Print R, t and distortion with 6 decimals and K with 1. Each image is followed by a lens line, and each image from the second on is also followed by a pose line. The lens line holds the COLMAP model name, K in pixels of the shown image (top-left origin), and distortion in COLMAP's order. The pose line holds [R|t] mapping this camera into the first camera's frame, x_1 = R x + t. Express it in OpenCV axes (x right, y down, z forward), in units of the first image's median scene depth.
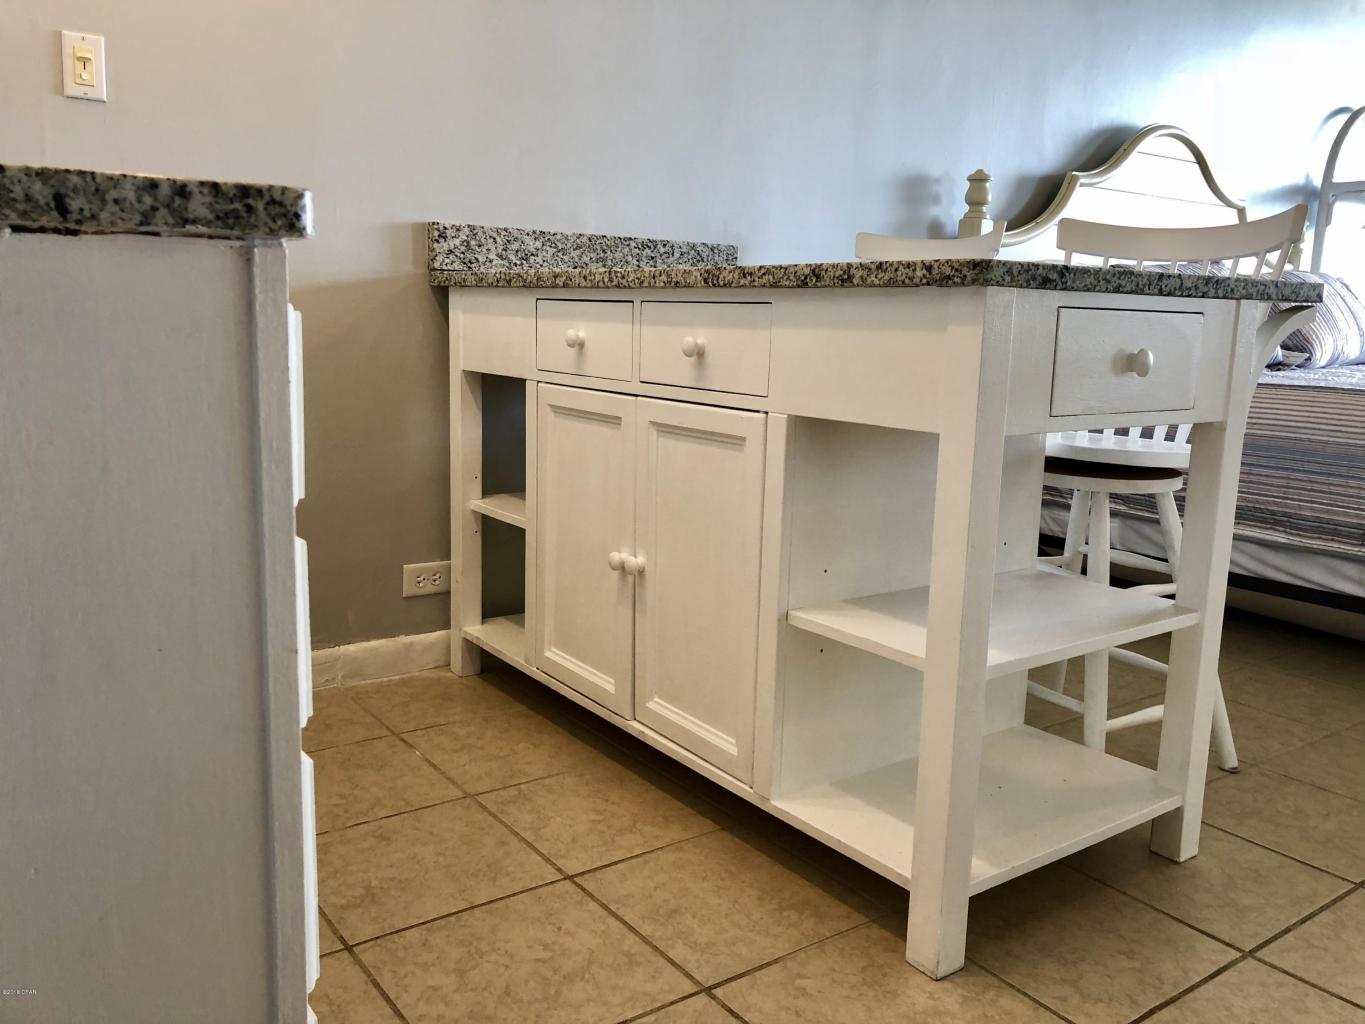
lens RADIAL K [[1115.1, 0, 673.8], [0, 1115.1, 492.7], [0, 0, 1]] dist [0.035860, -0.038961]
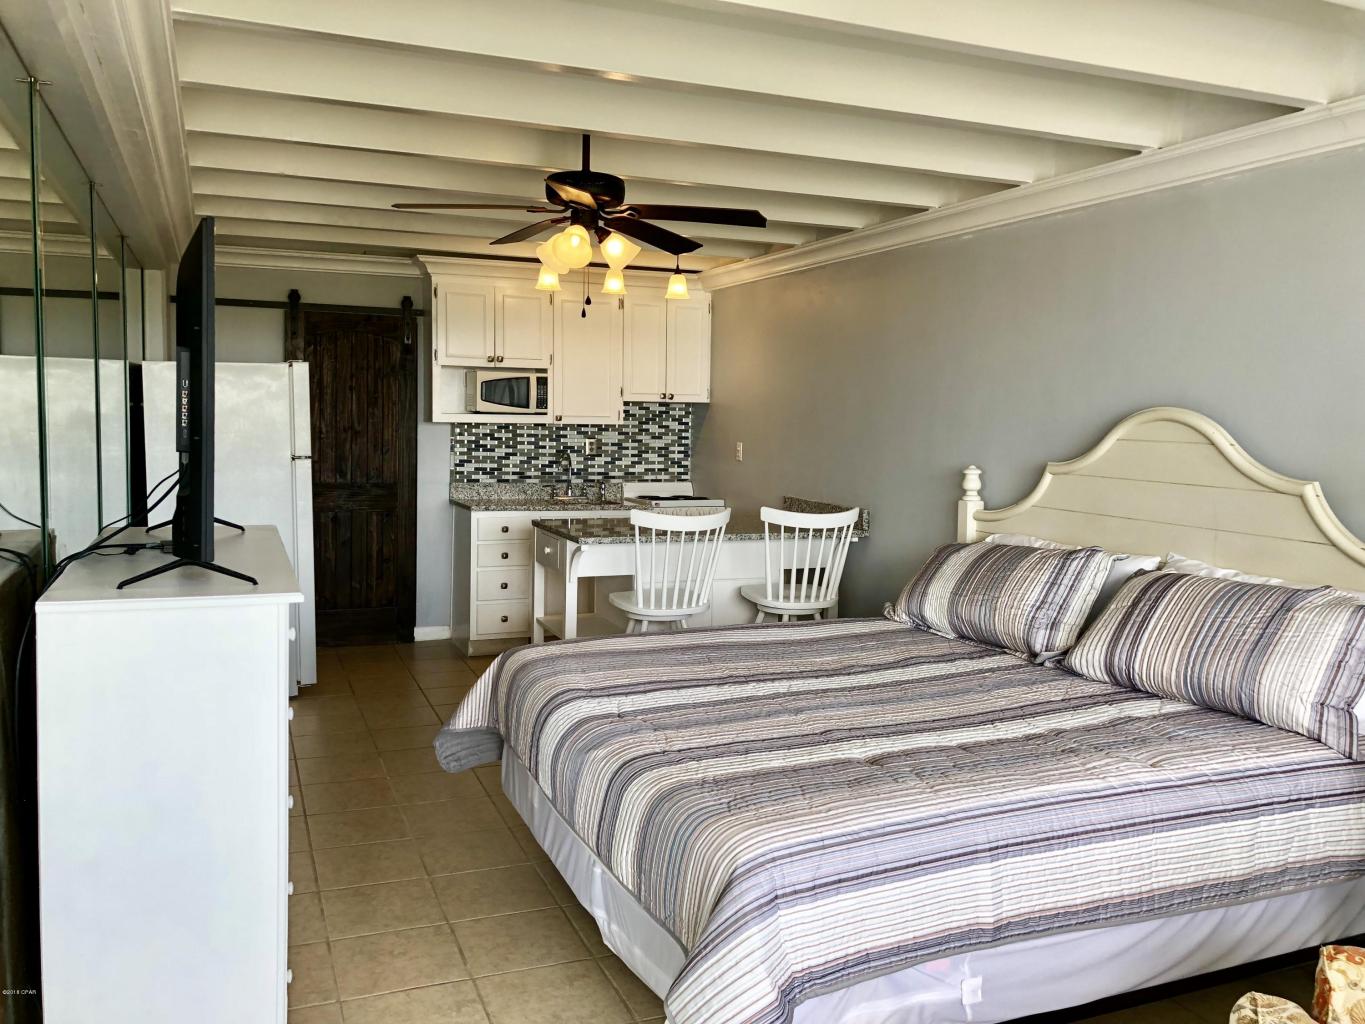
lens RADIAL K [[1115.1, 0, 685.2], [0, 1115.1, 503.6], [0, 0, 1]] dist [0.035860, -0.038961]
pose [[-0.237668, 0.046647, -0.970226, 2.286705], [-0.183402, 0.978725, 0.091982, -0.407591], [0.953875, 0.199803, -0.224056, 1.316330]]
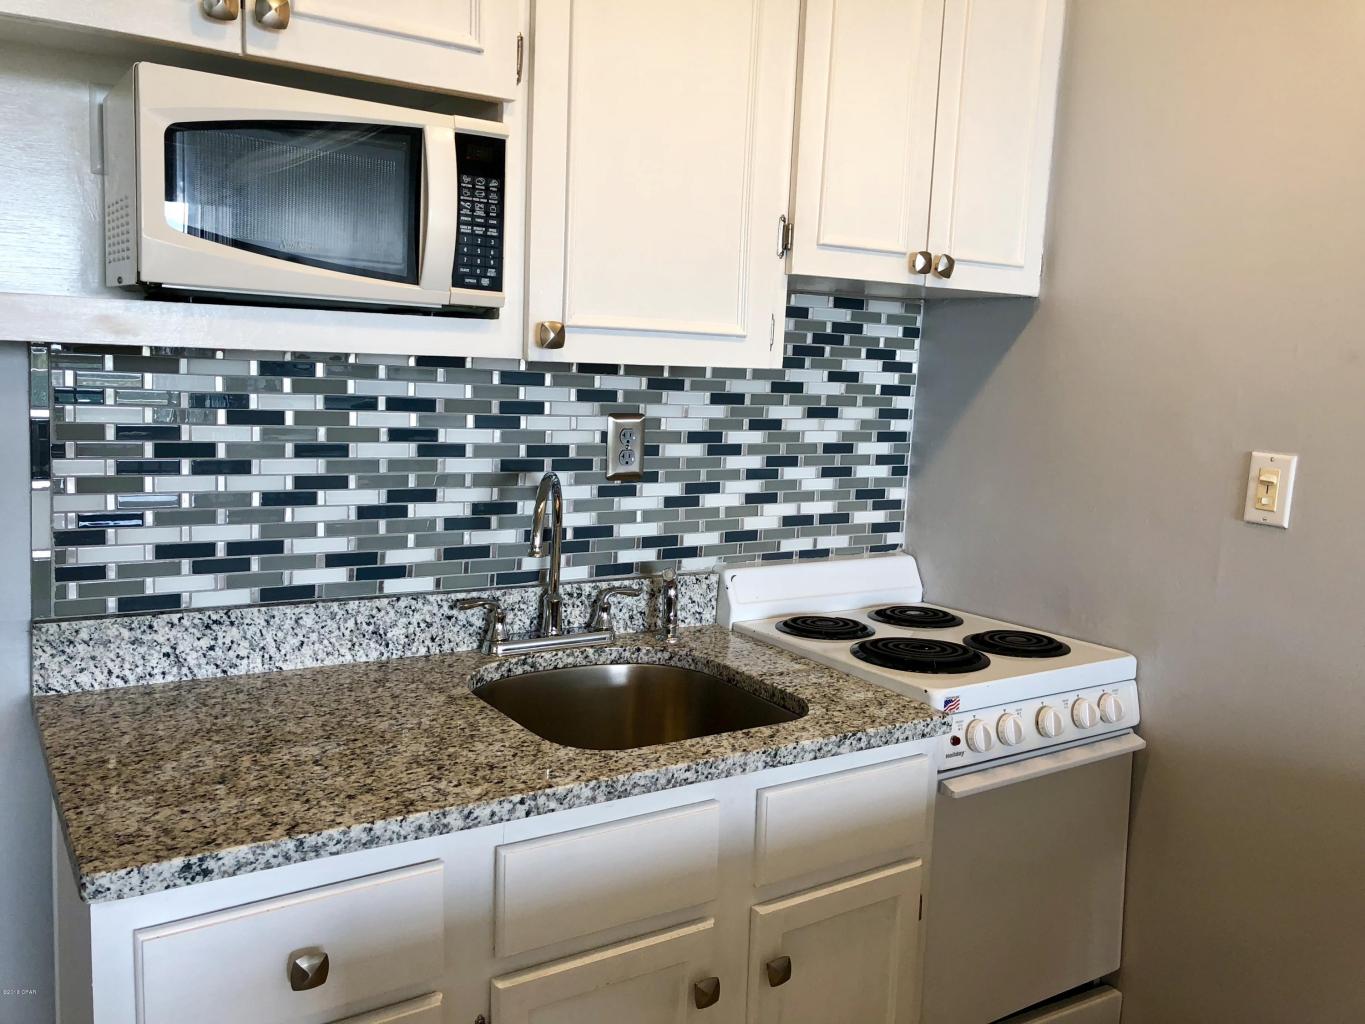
lens RADIAL K [[1115.1, 0, 673.2], [0, 1115.1, 504.1], [0, 0, 1]] dist [0.035860, -0.038961]
pose [[-0.059190, 0.105043, -0.992705, 0.294174], [-0.208999, 0.971105, 0.115219, -0.298273], [0.976123, 0.214294, -0.035526, 0.467193]]
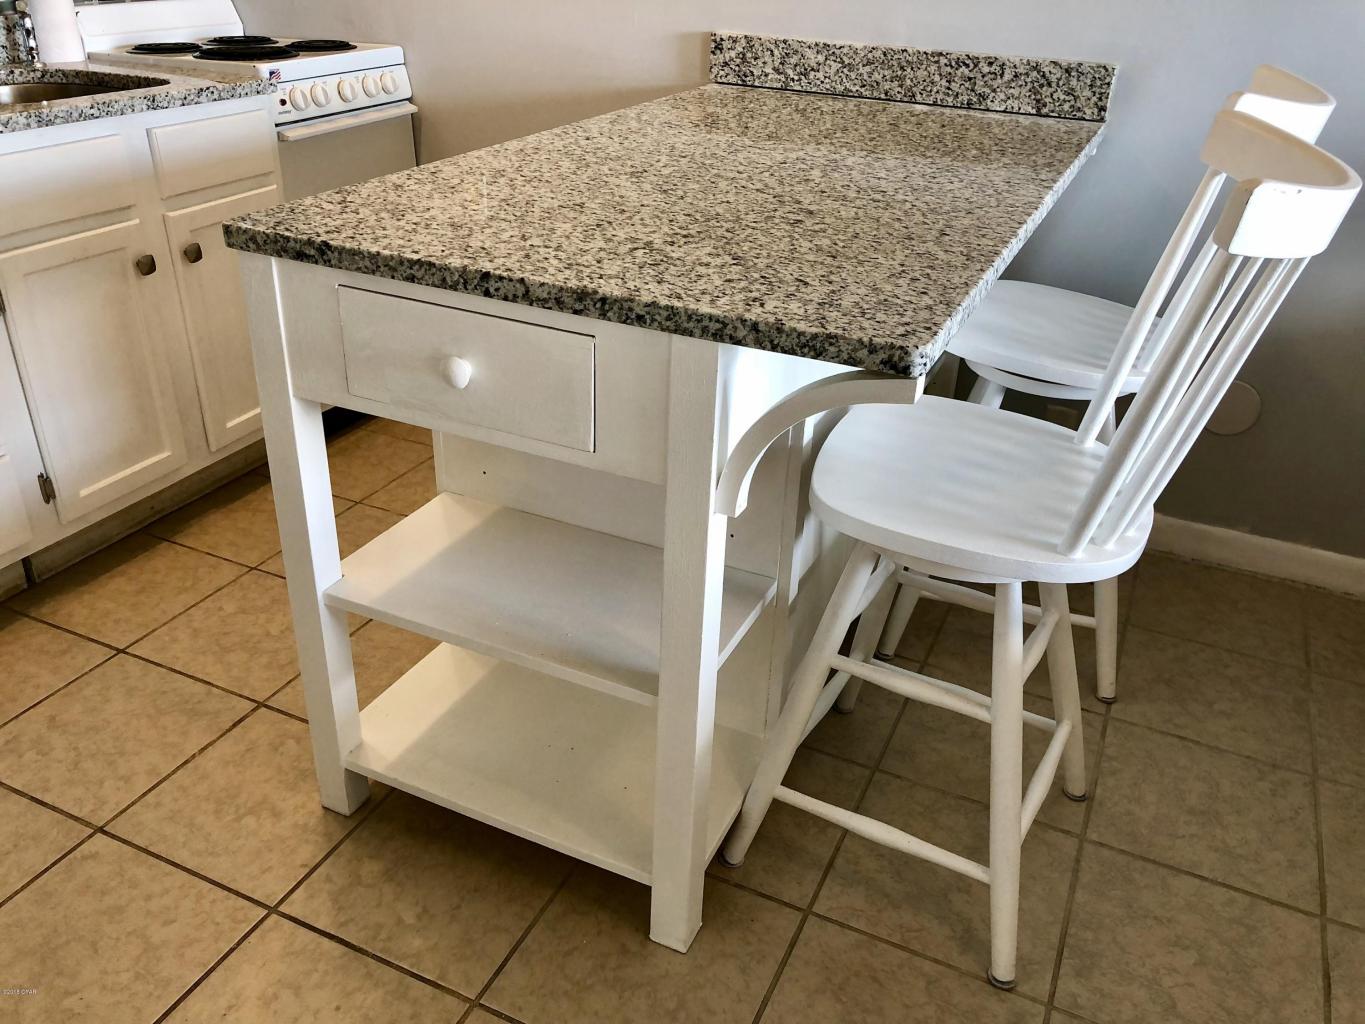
lens RADIAL K [[1115.1, 0, 685.3], [0, 1115.1, 499.3], [0, 0, 1]] dist [0.035860, -0.038961]
pose [[0.489274, 0.397381, -0.776337, 0.706223], [-0.161138, 0.916026, 0.367328, -0.215822], [0.857115, -0.054626, 0.512221, 0.418975]]
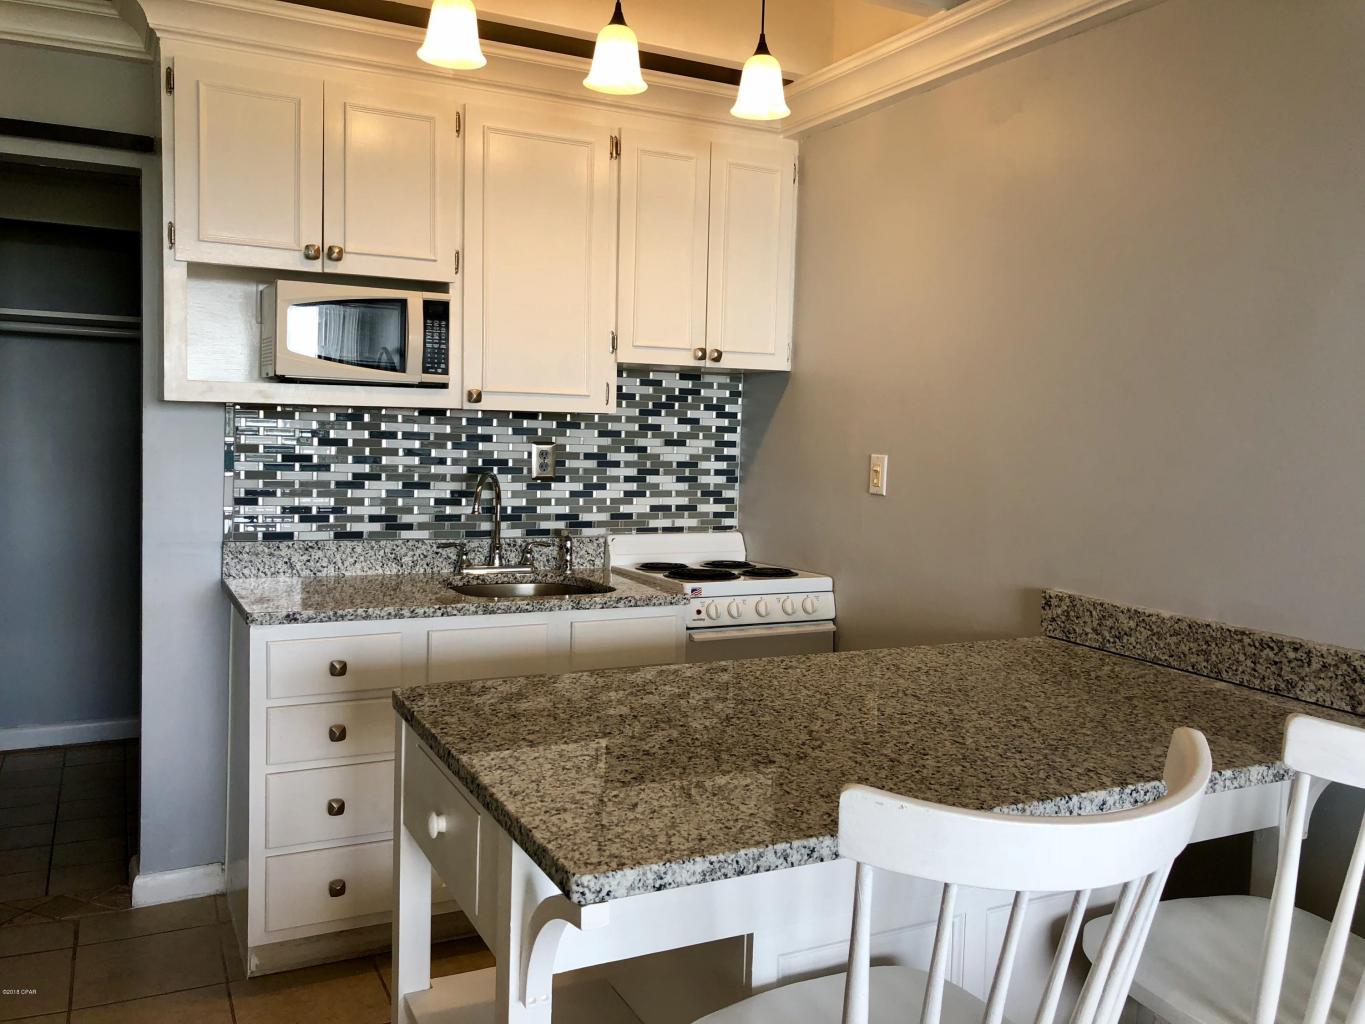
lens RADIAL K [[1115.1, 0, 682.2], [0, 1115.1, 500.8], [0, 0, 1]] dist [0.035860, -0.038961]
pose [[-0.162383, 0.036706, -0.986045, 0.844014], [-0.192650, 0.978897, 0.068165, -0.318603], [0.967739, 0.201030, -0.151885, 0.785258]]
